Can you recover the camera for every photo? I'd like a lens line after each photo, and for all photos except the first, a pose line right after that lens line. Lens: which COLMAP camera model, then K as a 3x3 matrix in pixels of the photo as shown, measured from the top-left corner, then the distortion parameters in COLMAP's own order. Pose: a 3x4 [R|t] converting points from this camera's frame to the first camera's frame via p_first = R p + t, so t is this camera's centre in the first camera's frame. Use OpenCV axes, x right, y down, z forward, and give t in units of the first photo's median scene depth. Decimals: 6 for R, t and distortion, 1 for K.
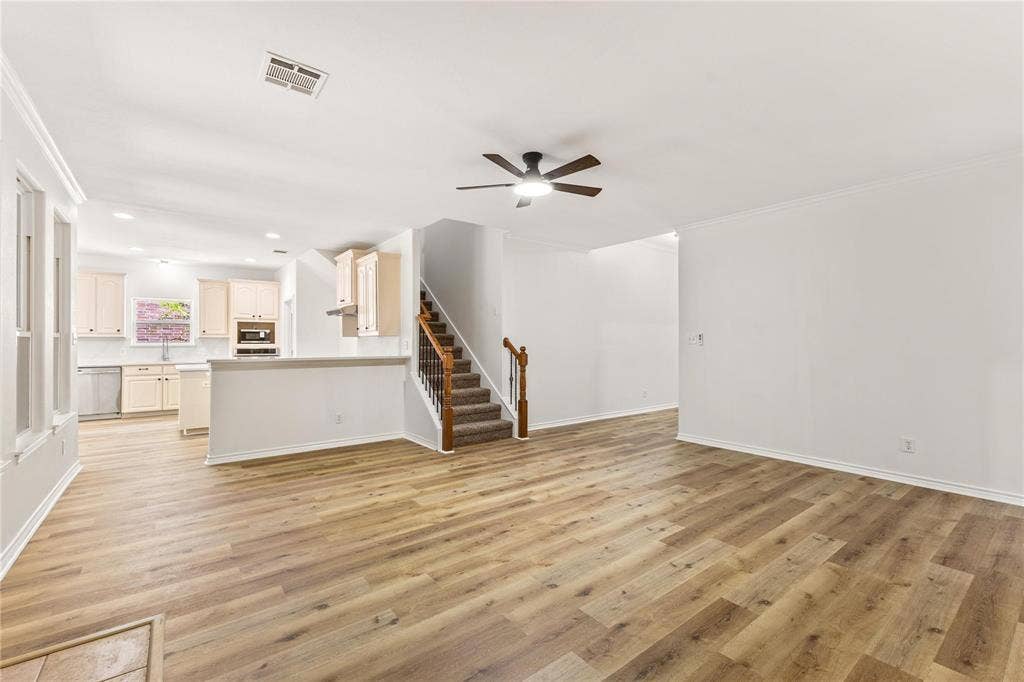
lens RADIAL K [[438.8, 0, 517.3], [0, 438.8, 338.8], [0, 0, 1]] dist [0.008952, -0.002655]
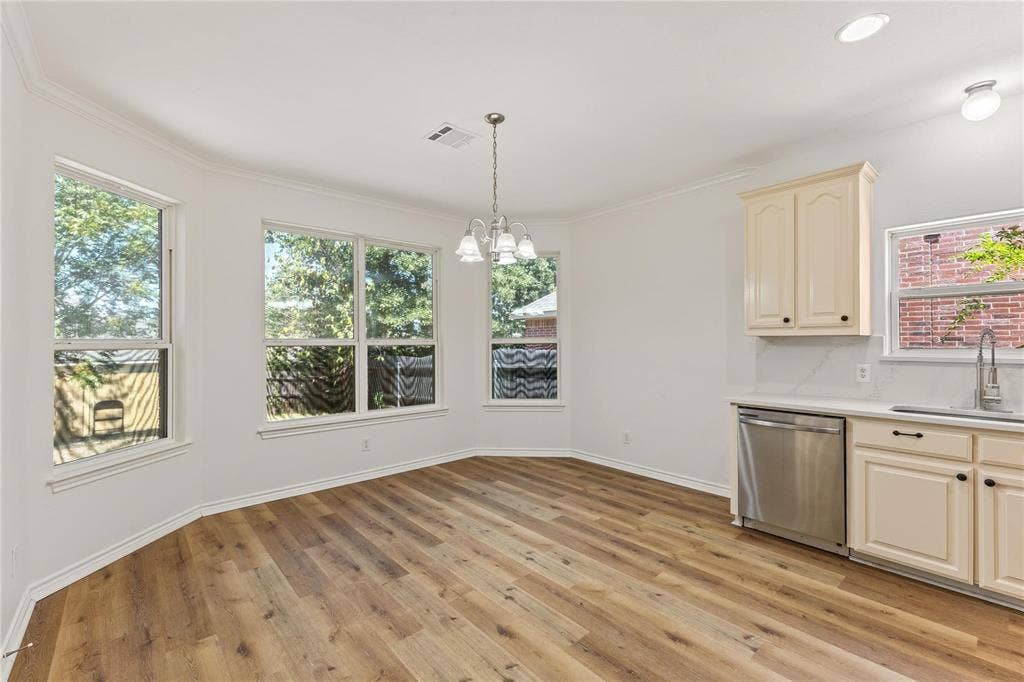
lens RADIAL K [[438.8, 0, 511.3], [0, 438.8, 341.6], [0, 0, 1]] dist [0.008952, -0.002655]
pose [[0.062060, 0.001596, -0.998071, -0.489273], [0.012679, 0.999917, 0.002388, -0.003156], [0.997992, -0.012802, 0.062034, 0.622081]]
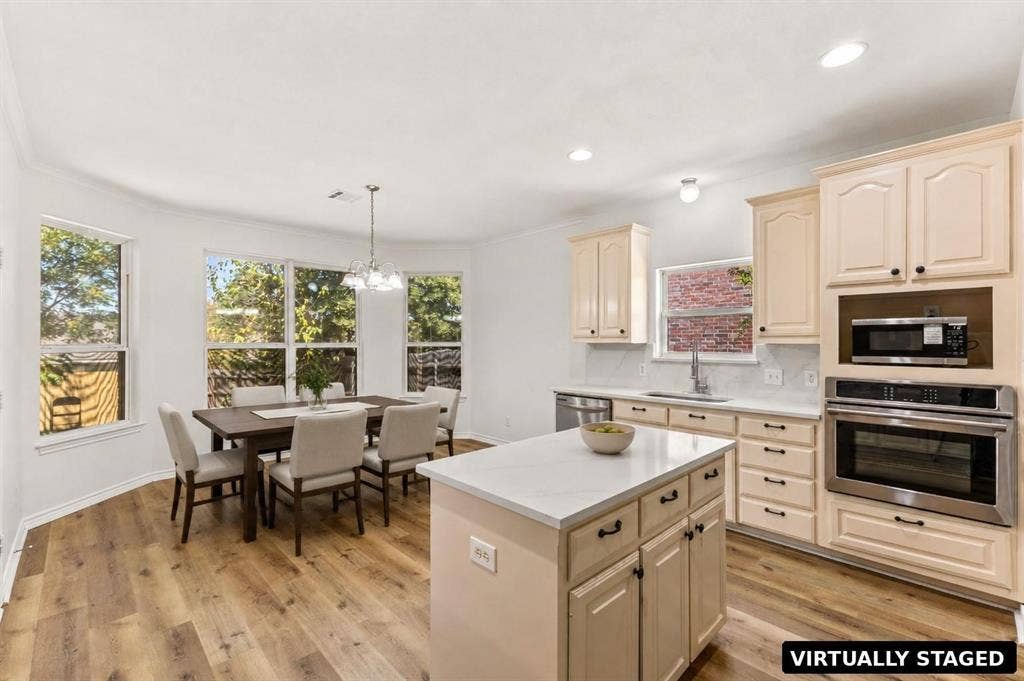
lens RADIAL K [[438.8, 0, 512.6], [0, 438.8, 341.6], [0, 0, 1]] dist [0.008952, -0.002655]
pose [[0.121887, 0.002886, -0.992540, -0.342759], [0.009081, 0.999951, 0.004023, -0.008819], [0.992502, -0.009504, 0.121855, 0.720955]]
